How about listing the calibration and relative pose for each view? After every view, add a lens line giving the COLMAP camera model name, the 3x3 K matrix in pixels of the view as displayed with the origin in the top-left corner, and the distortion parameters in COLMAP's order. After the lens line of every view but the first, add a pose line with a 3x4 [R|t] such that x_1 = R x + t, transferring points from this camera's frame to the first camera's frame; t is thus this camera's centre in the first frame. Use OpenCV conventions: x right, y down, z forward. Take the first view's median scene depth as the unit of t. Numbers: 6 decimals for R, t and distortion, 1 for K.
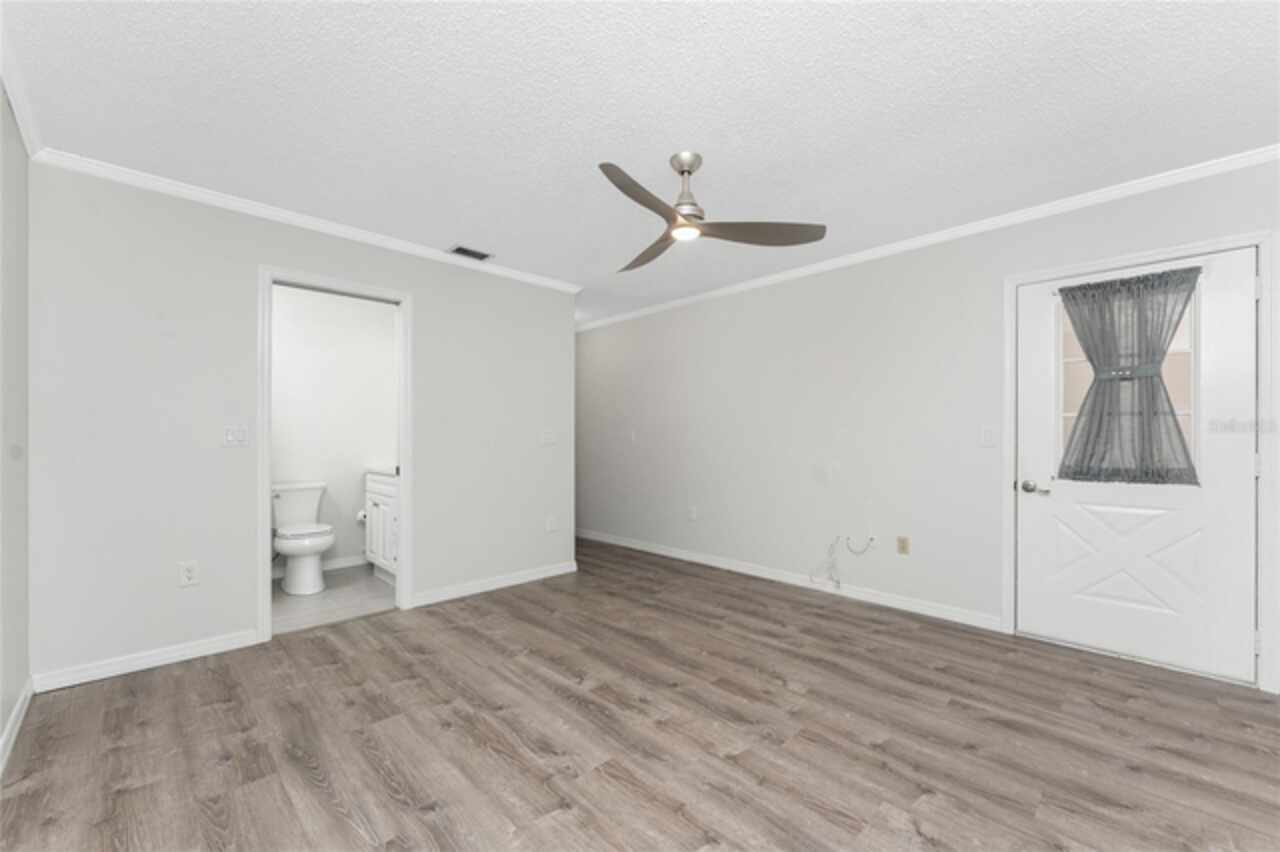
lens RADIAL K [[510.7, 0, 640.0], [0, 510.7, 434.1], [0, 0, 1]] dist [-0.001375, -0.000341]
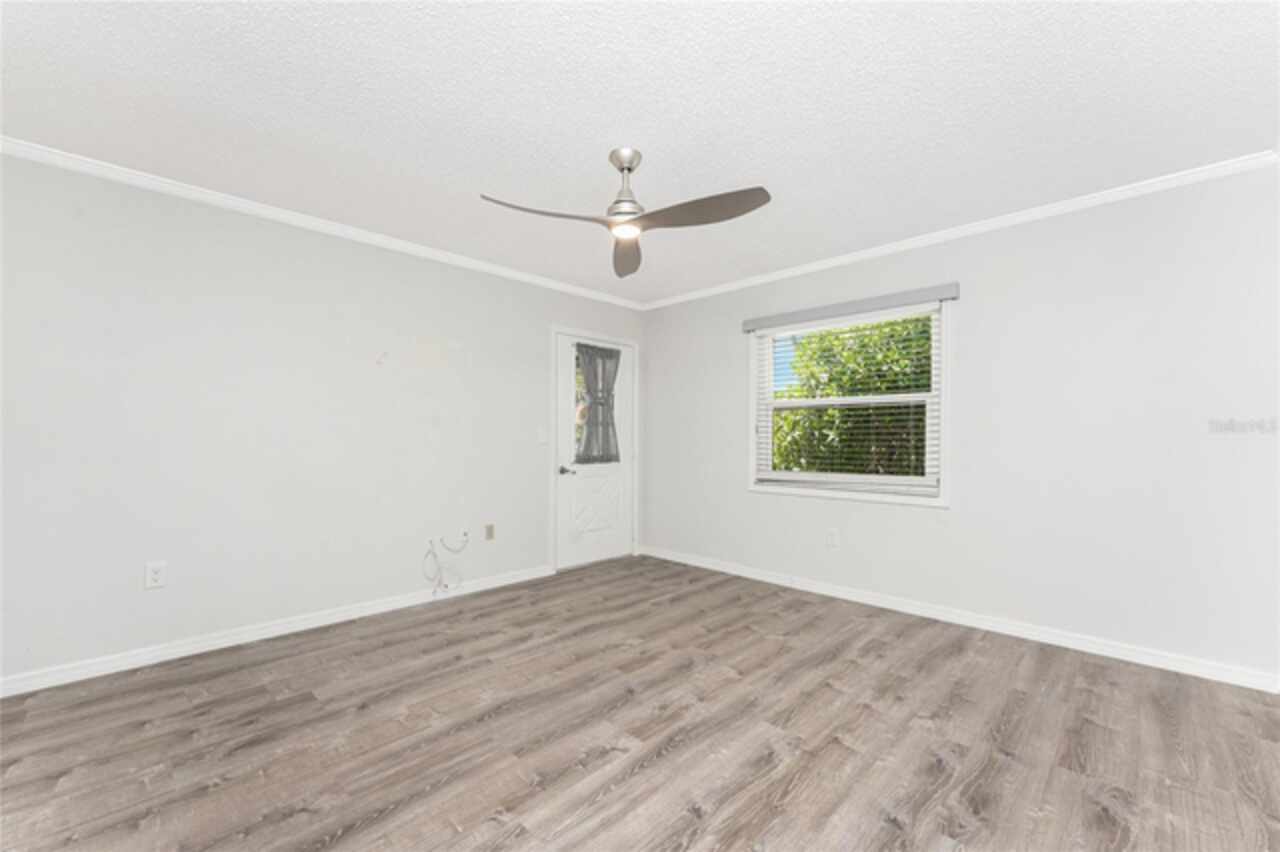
lens RADIAL K [[510.7, 0, 640.0], [0, 510.7, 434.1], [0, 0, 1]] dist [-0.001375, -0.000341]
pose [[-0.009714, 0.005352, 0.999938, -0.871209], [-0.010274, 0.999932, -0.005451, 0.004307], [-0.999900, -0.010326, -0.009658, 0.948210]]
